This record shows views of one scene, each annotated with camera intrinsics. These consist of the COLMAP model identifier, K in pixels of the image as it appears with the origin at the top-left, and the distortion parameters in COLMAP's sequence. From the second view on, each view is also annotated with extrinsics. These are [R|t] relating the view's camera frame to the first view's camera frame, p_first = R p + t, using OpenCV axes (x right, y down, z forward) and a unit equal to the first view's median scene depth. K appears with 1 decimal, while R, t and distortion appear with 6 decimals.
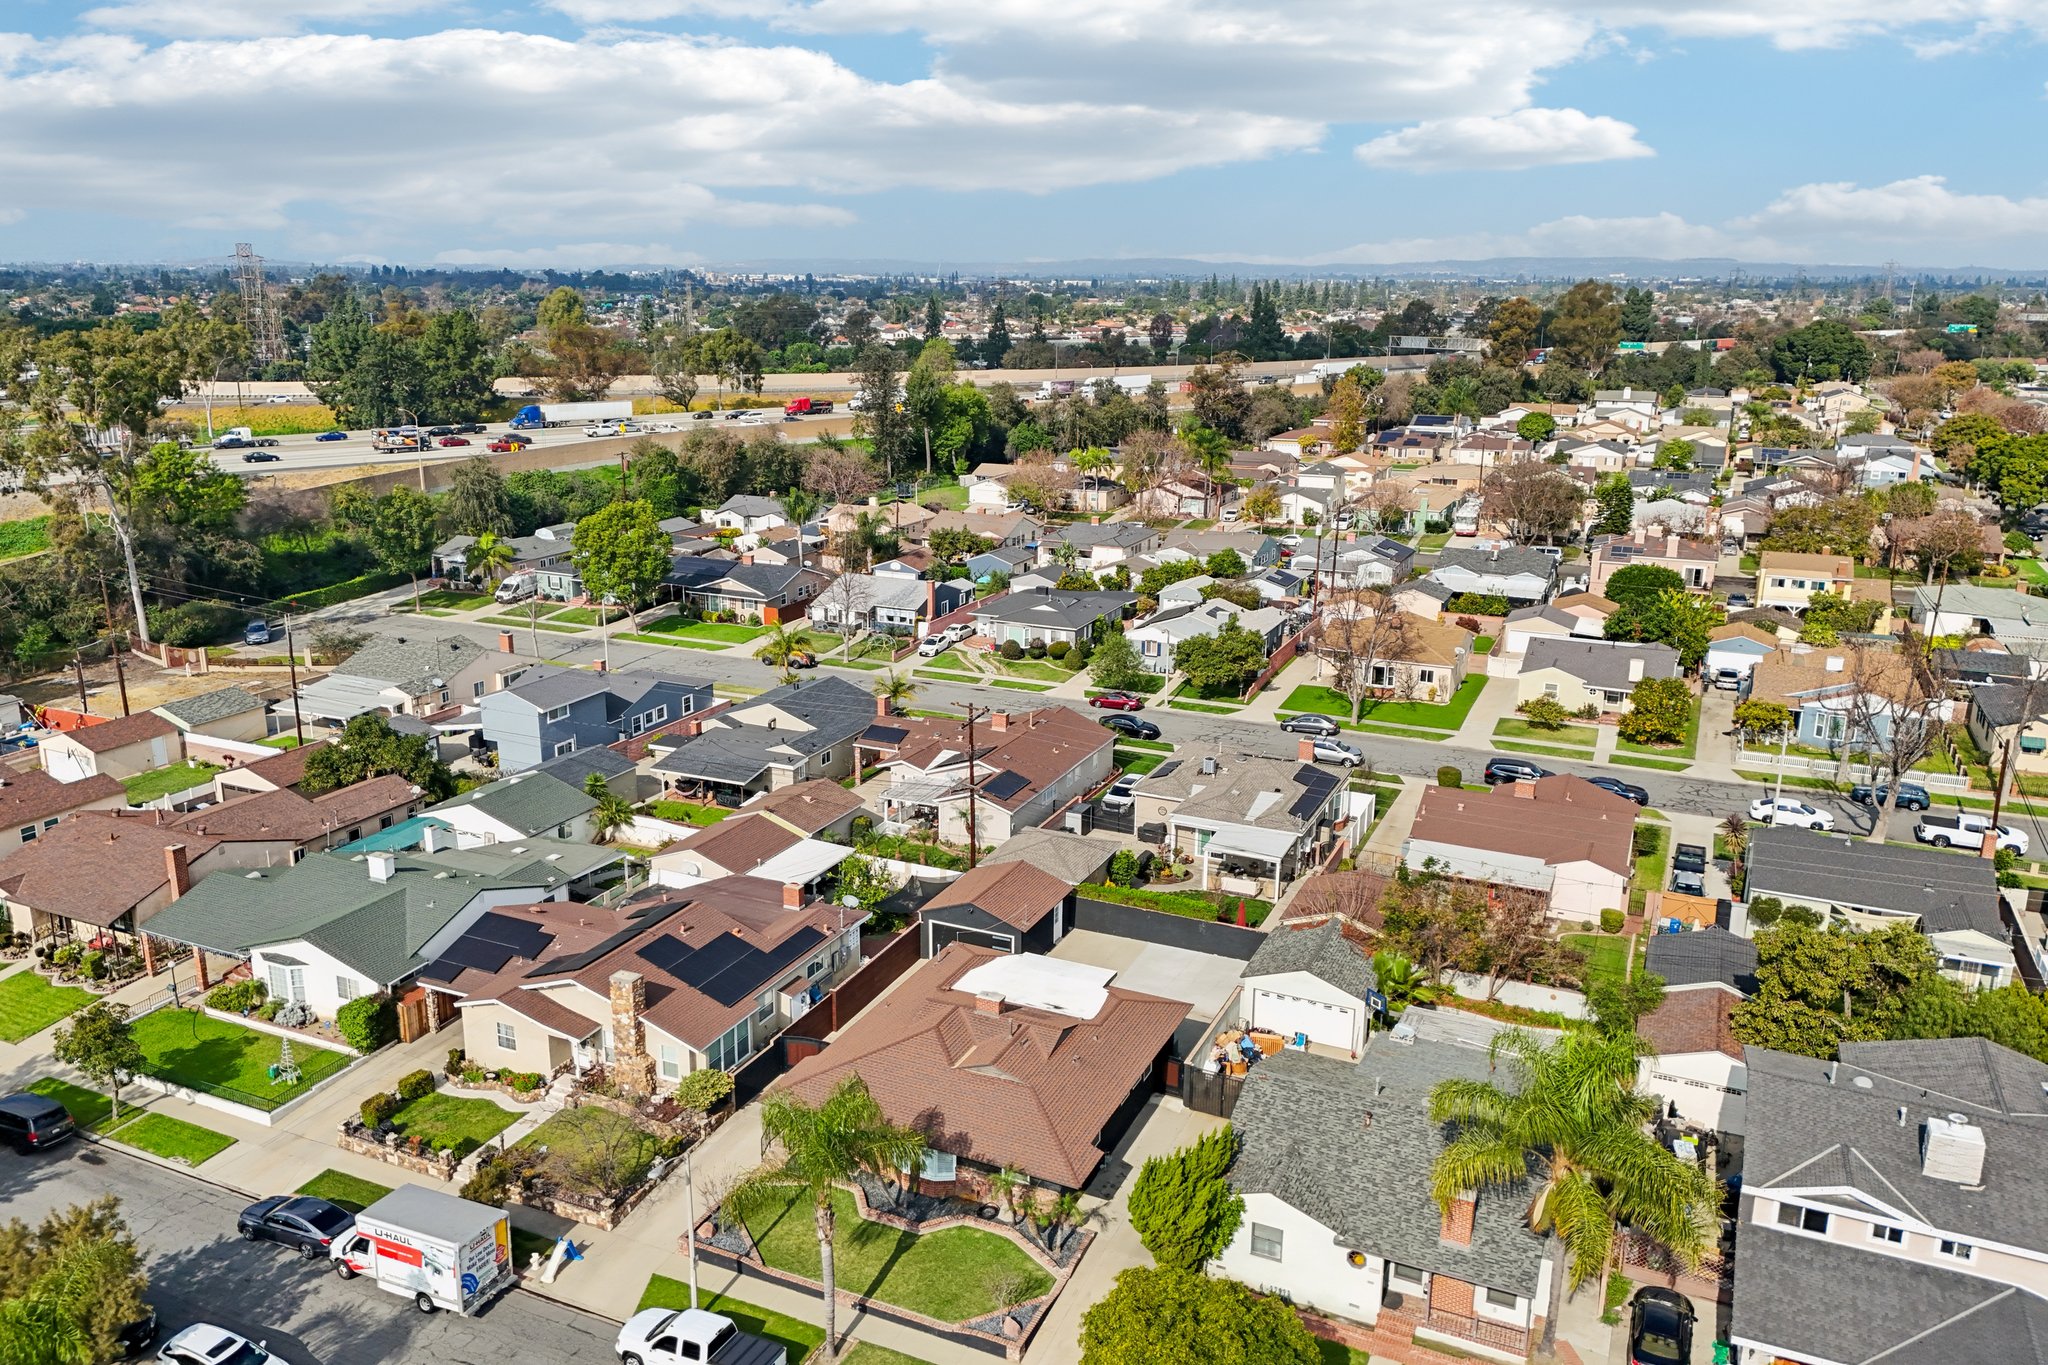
lens RADIAL K [[1499.6, 0, 1024.0], [0, 1499.6, 682.5], [0, 0, 1]] dist [0.101632, -0.125130]
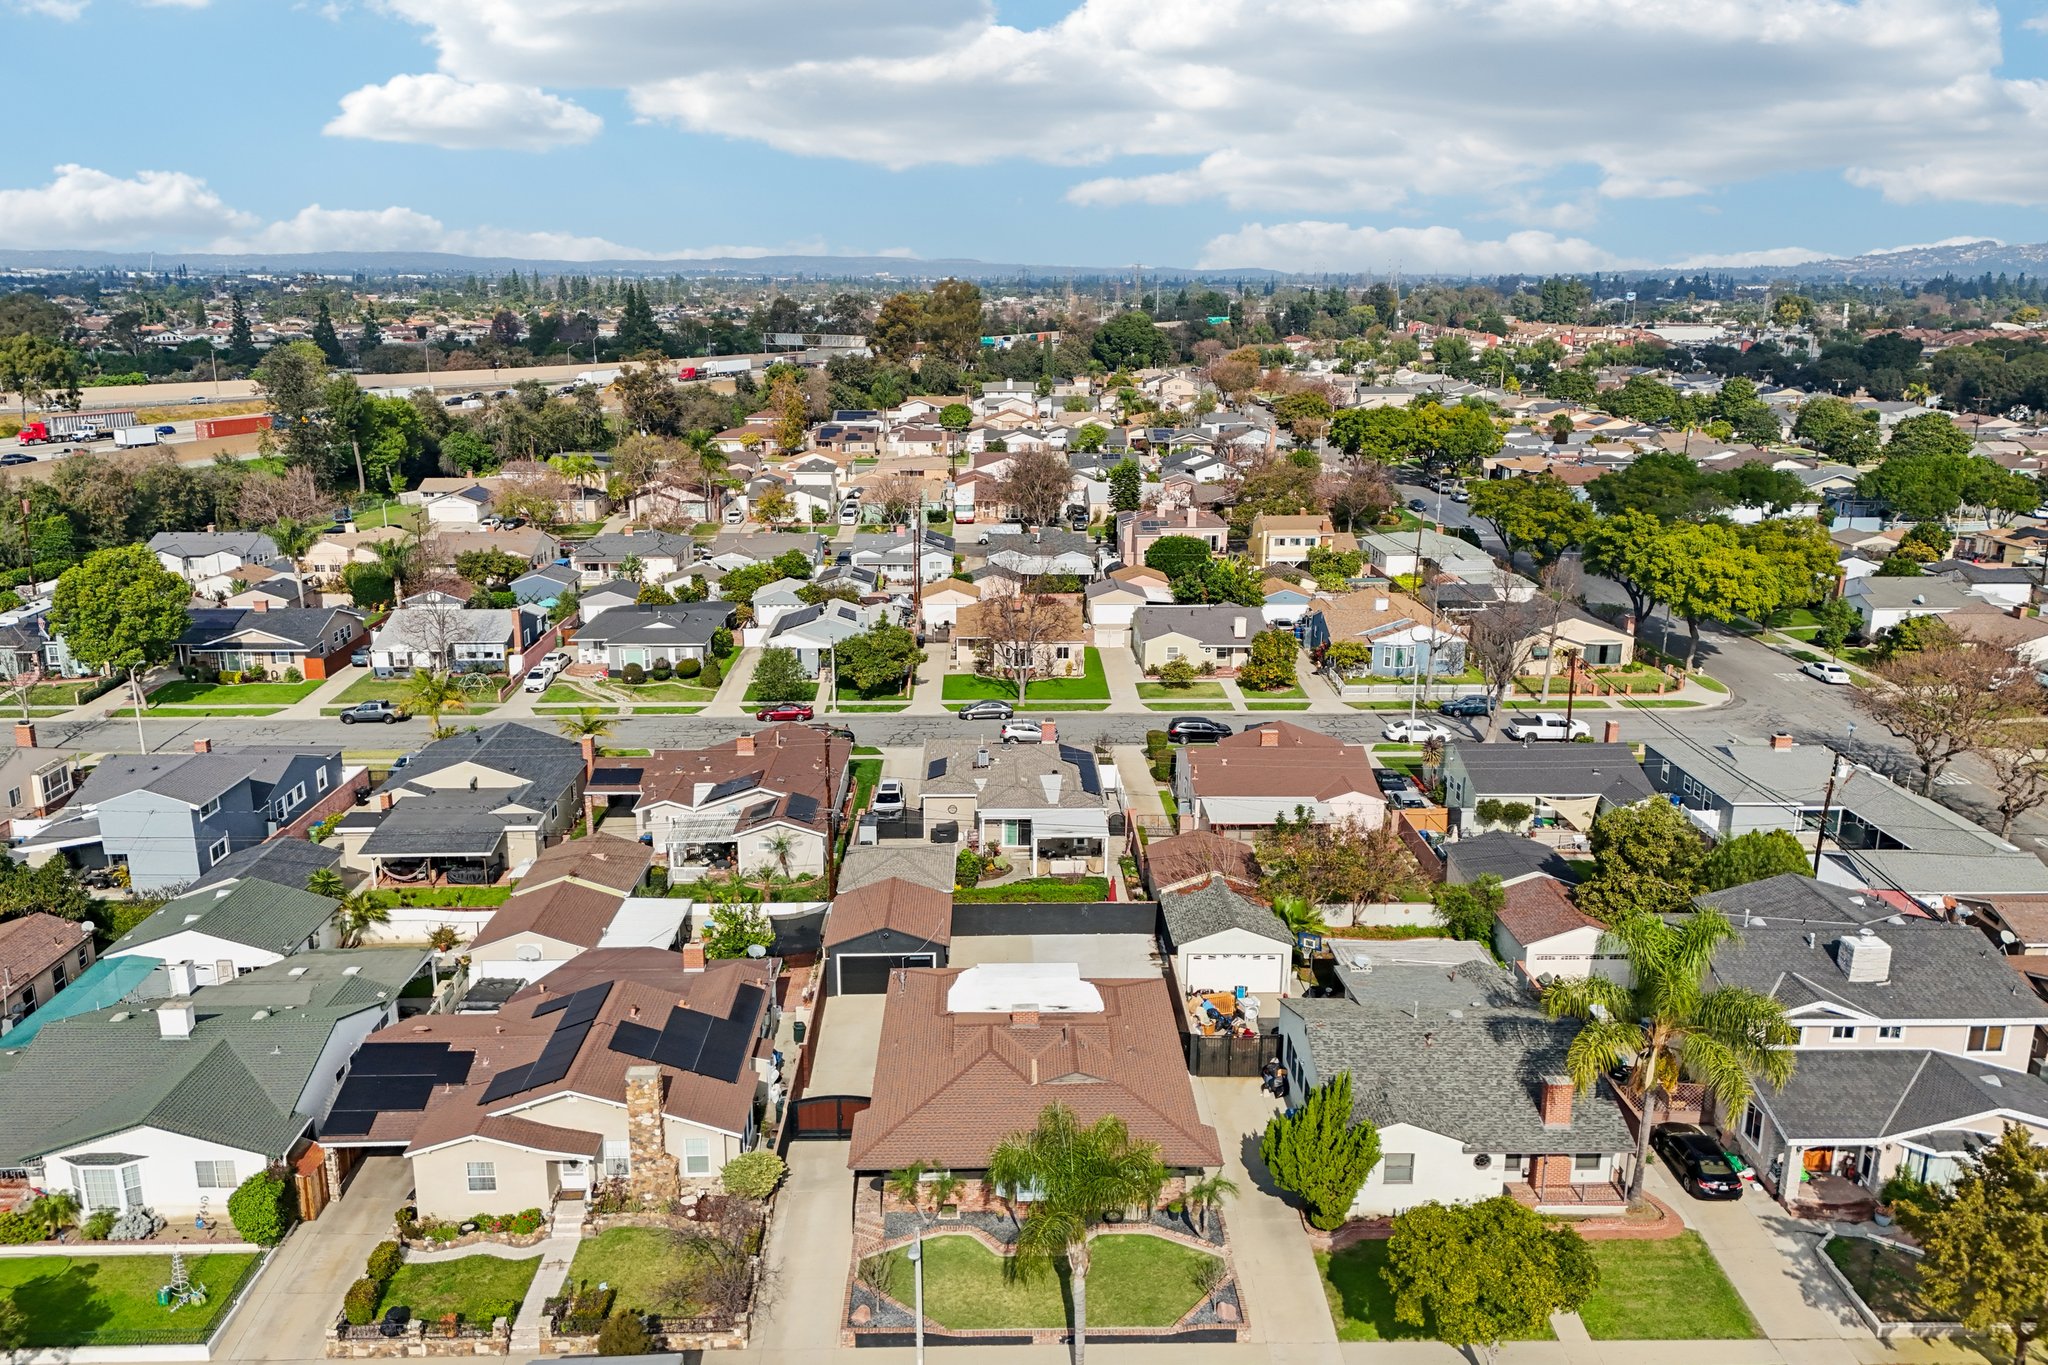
lens RADIAL K [[1510.5, 0, 1024.0], [0, 1510.5, 682.5], [0, 0, 1]] dist [0.105786, -0.129792]
pose [[0.900695, -0.116697, 0.418485, -0.216867], [0.116619, 0.992840, 0.025865, -0.014856], [-0.418507, 0.025507, 0.907856, 0.049996]]
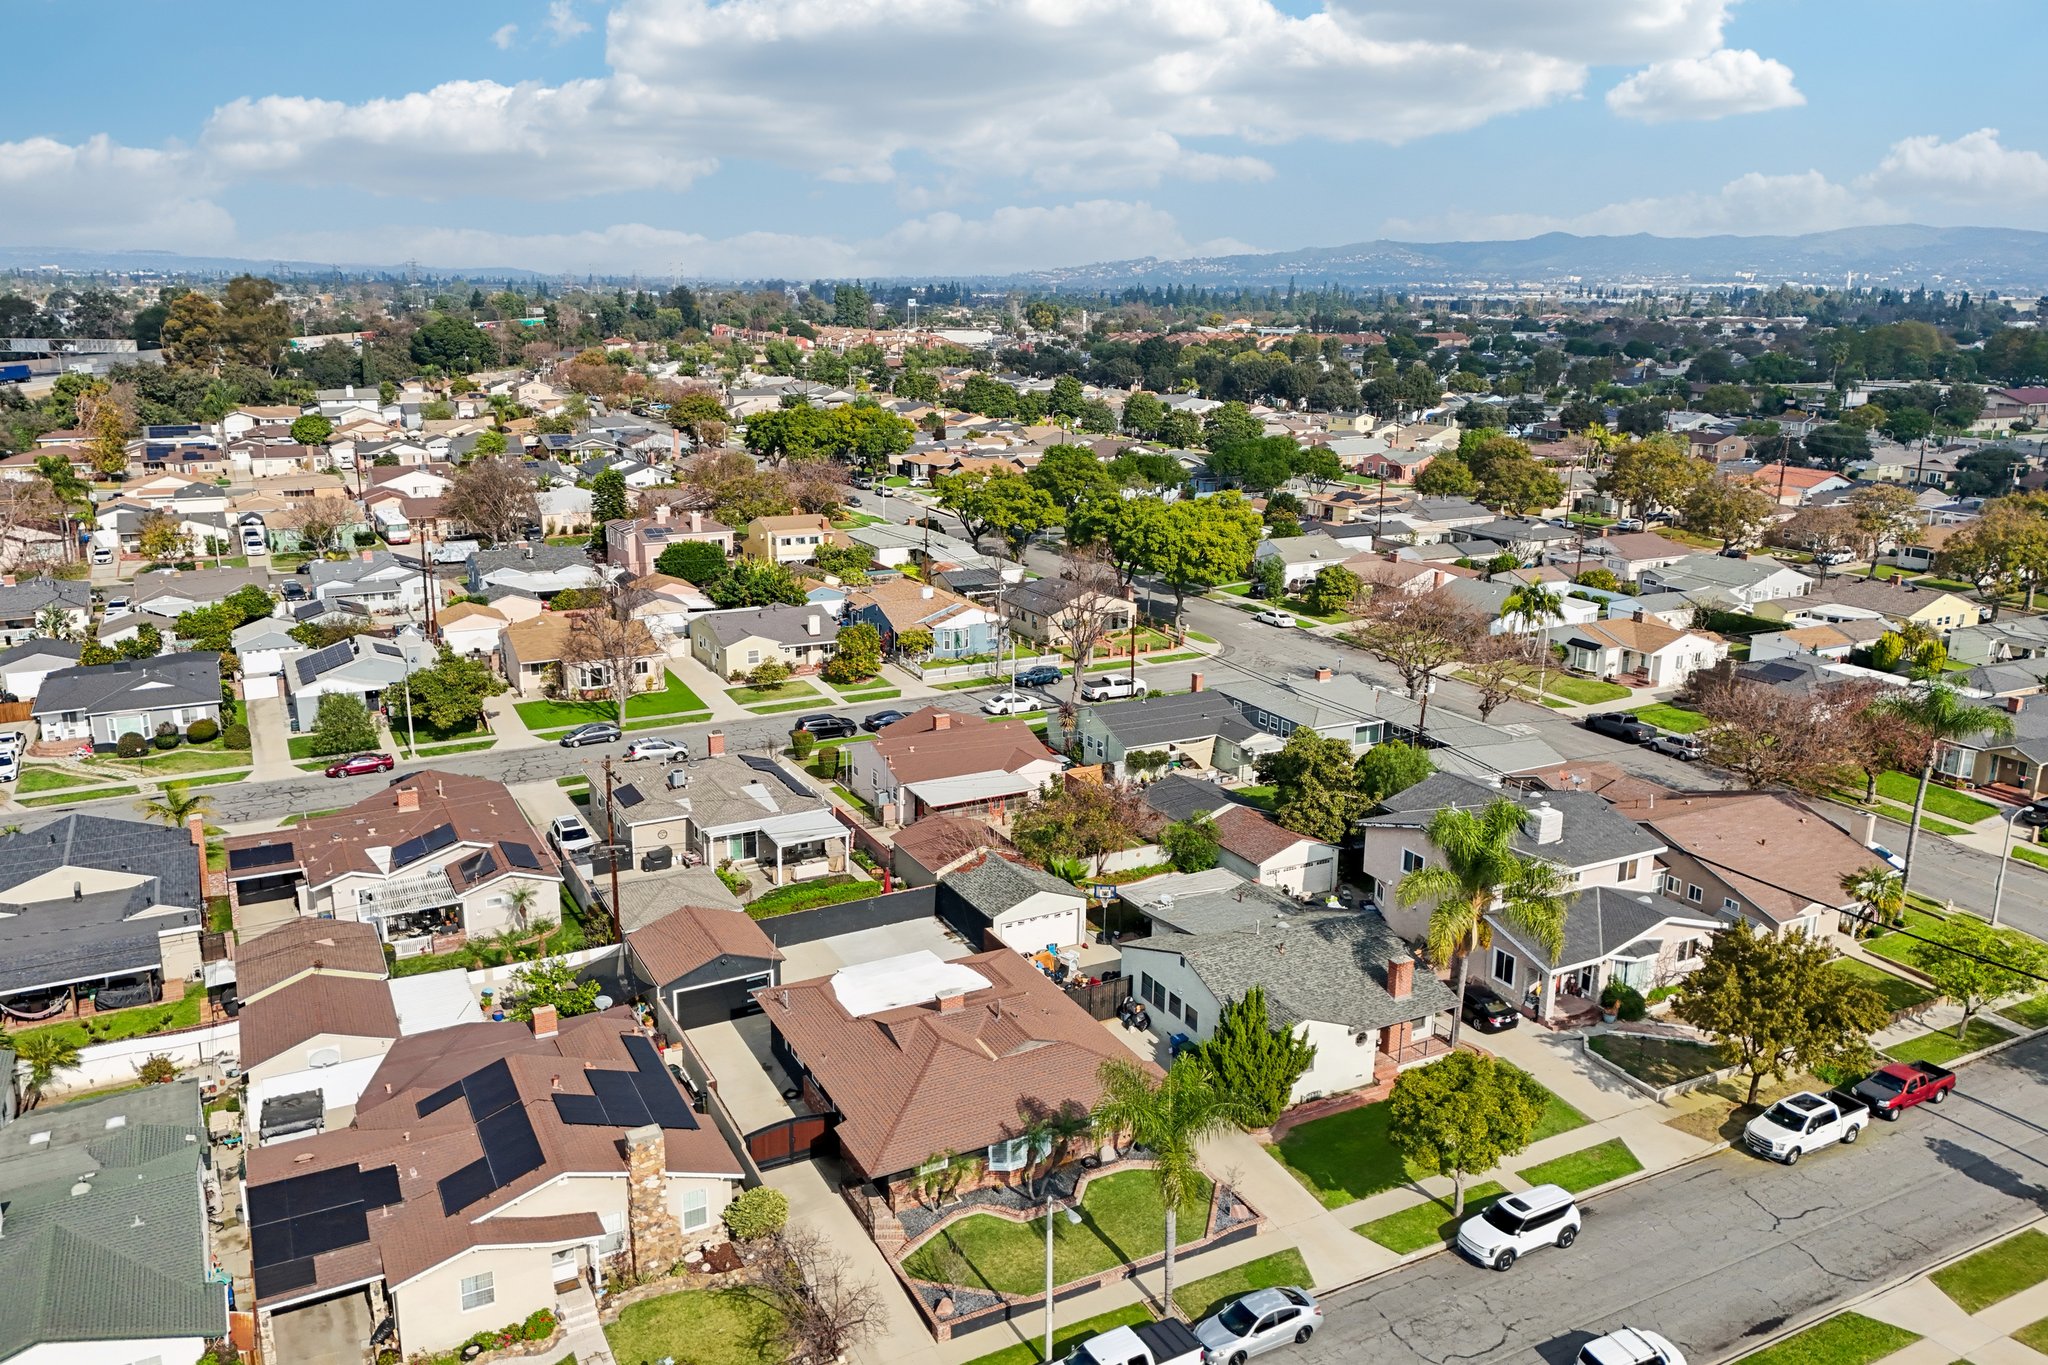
lens RADIAL K [[1499.6, 0, 1024.0], [0, 1499.6, 682.5], [0, 0, 1]] dist [0.101632, -0.125130]
pose [[0.613483, -0.203130, 0.763136, -0.381007], [0.200690, 0.974729, 0.098117, -0.045363], [-0.763781, 0.092960, 0.638746, 0.153439]]
